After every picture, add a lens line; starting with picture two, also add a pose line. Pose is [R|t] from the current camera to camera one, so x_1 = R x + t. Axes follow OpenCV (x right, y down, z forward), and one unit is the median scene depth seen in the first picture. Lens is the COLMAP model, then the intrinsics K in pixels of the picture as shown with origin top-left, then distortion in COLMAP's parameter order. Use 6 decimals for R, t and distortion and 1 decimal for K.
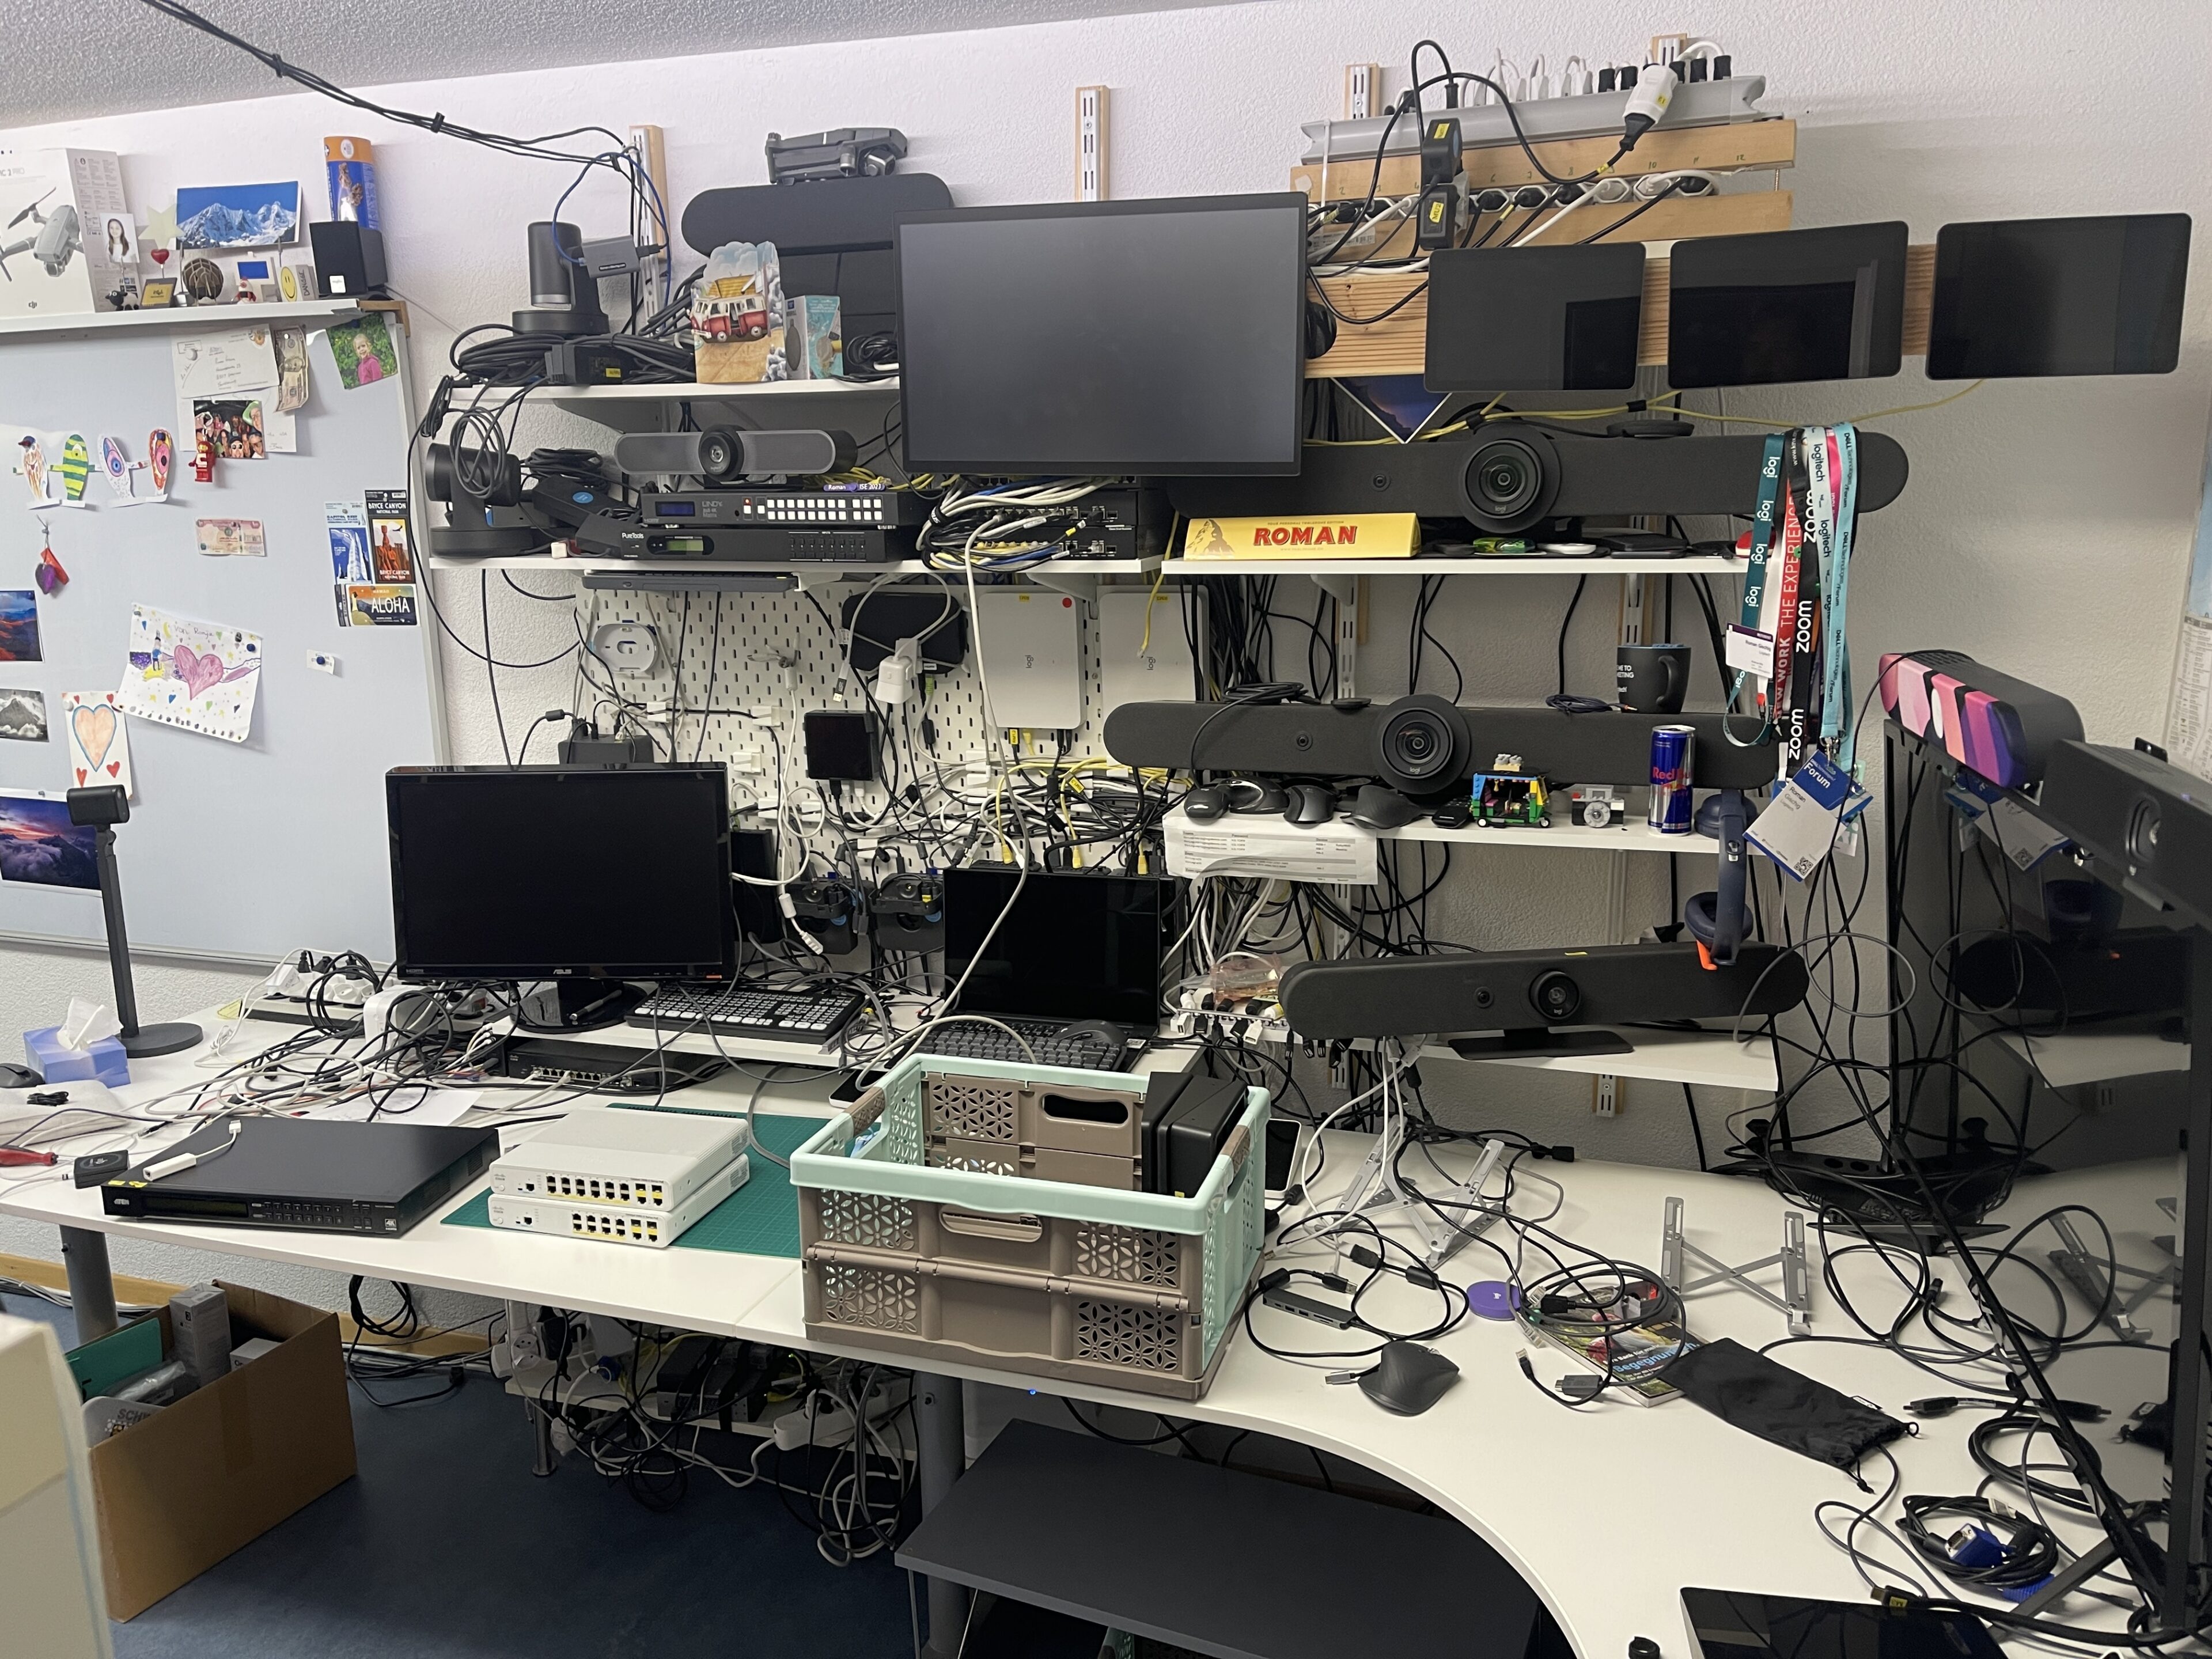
lens RADIAL K [[1714.4, 0, 1106.0], [0, 1714.4, 829.5], [0, 0, 1]] dist [0.104135, -0.154966]
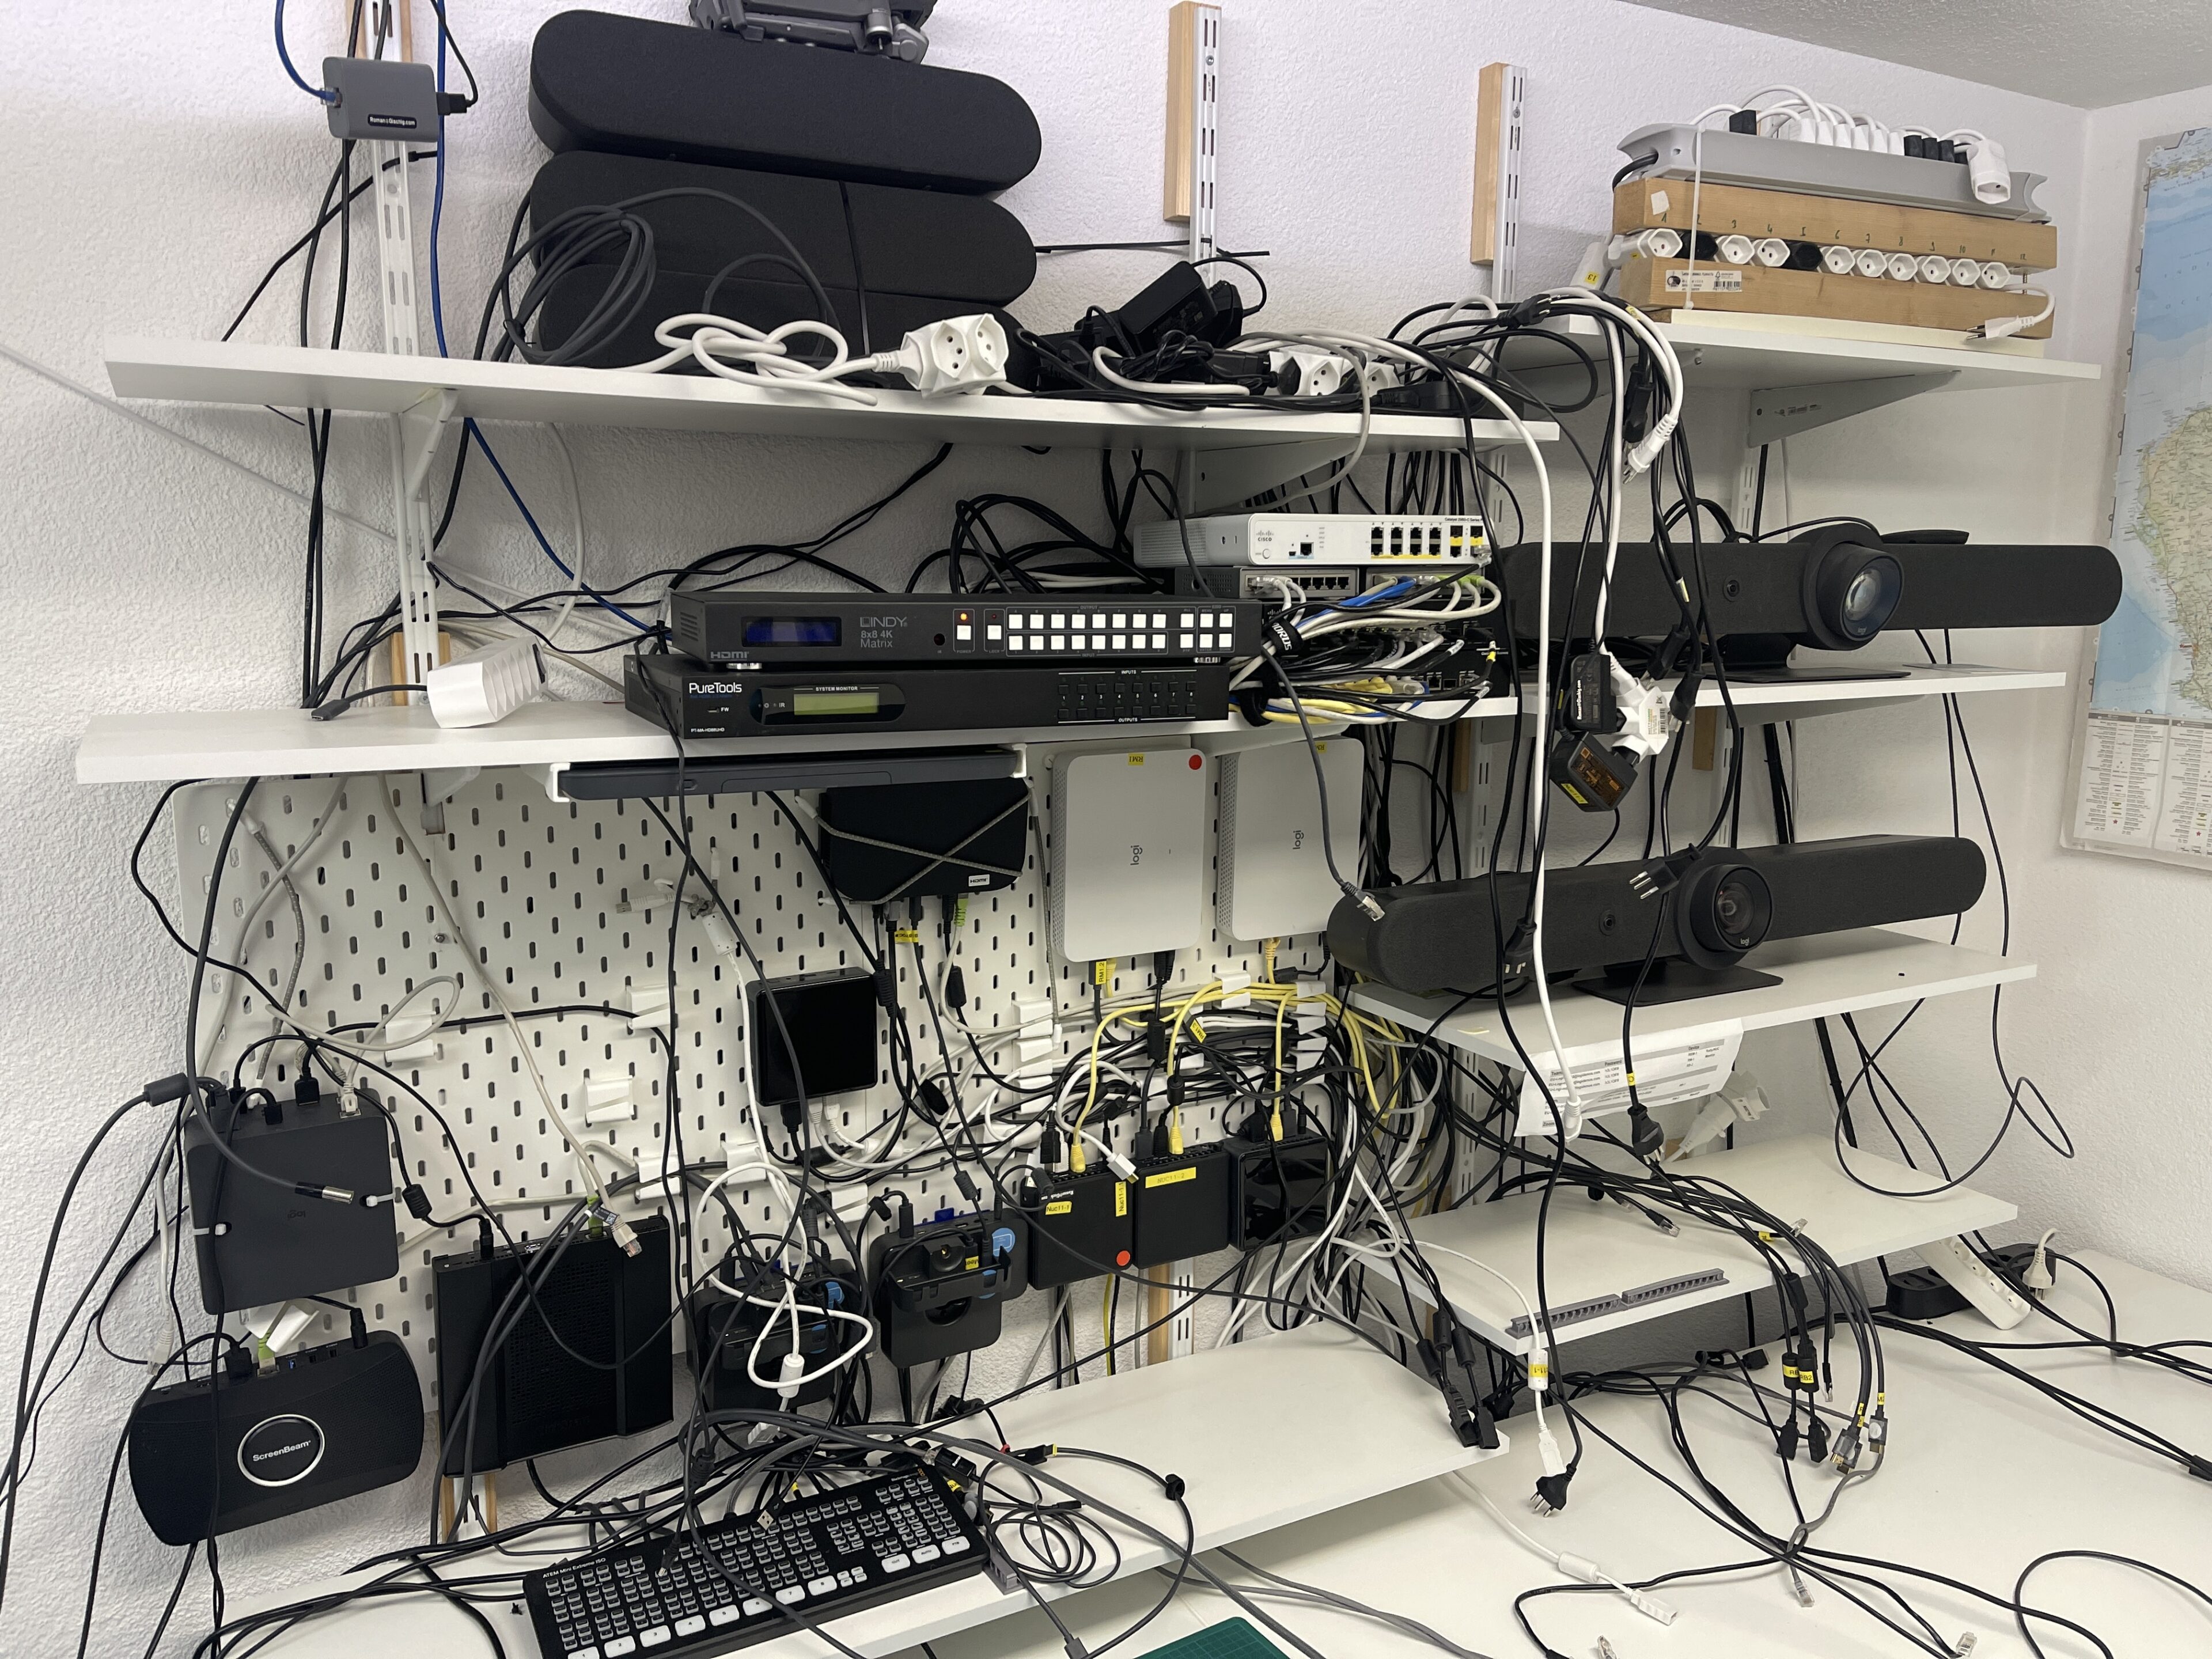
lens RADIAL K [[1714.4, 0, 1106.0], [0, 1714.4, 829.5], [0, 0, 1]] dist [0.104135, -0.154966]
pose [[0.670633, -0.093631, 0.735857, -0.490762], [0.132544, 0.991163, 0.005321, -0.104150], [-0.729852, 0.093965, 0.677116, 0.524585]]
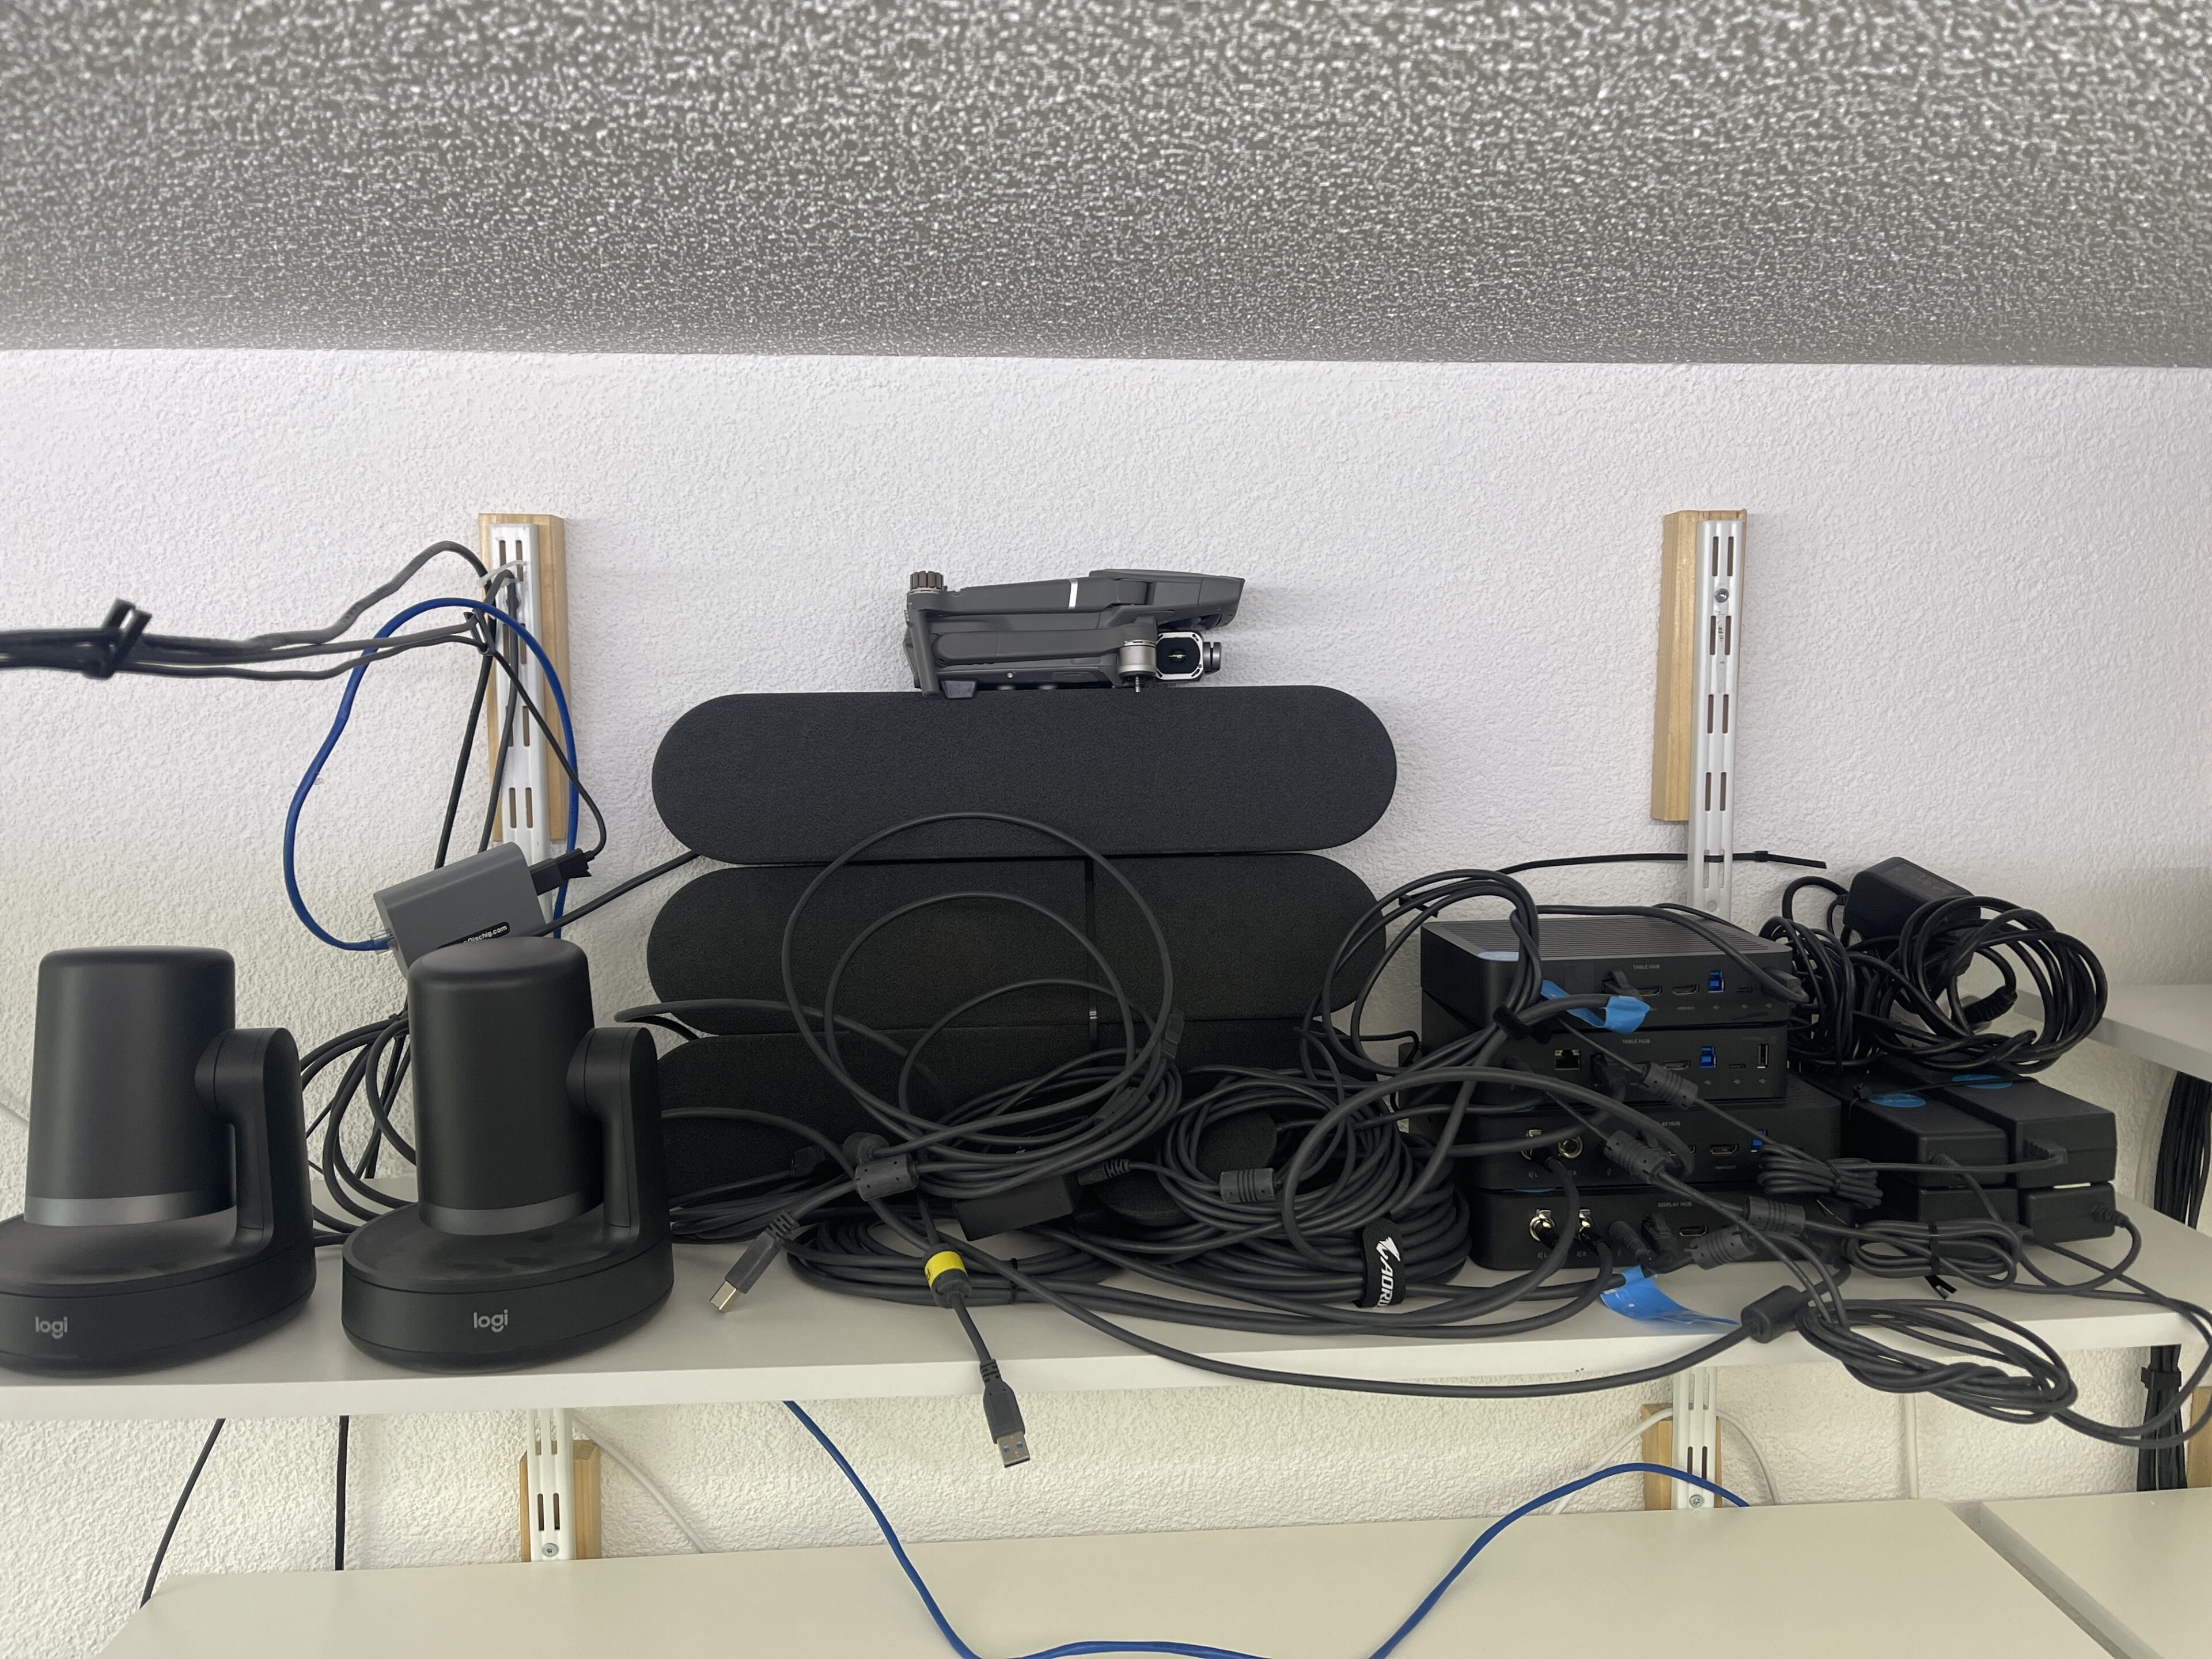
lens RADIAL K [[1714.4, 0, 1106.0], [0, 1714.4, 829.5], [0, 0, 1]] dist [0.104135, -0.154966]
pose [[0.926674, -0.025568, 0.374995, -0.277717], [0.071994, 0.991285, -0.110322, -0.271860], [-0.368906, 0.129229, 0.920439, 0.579744]]
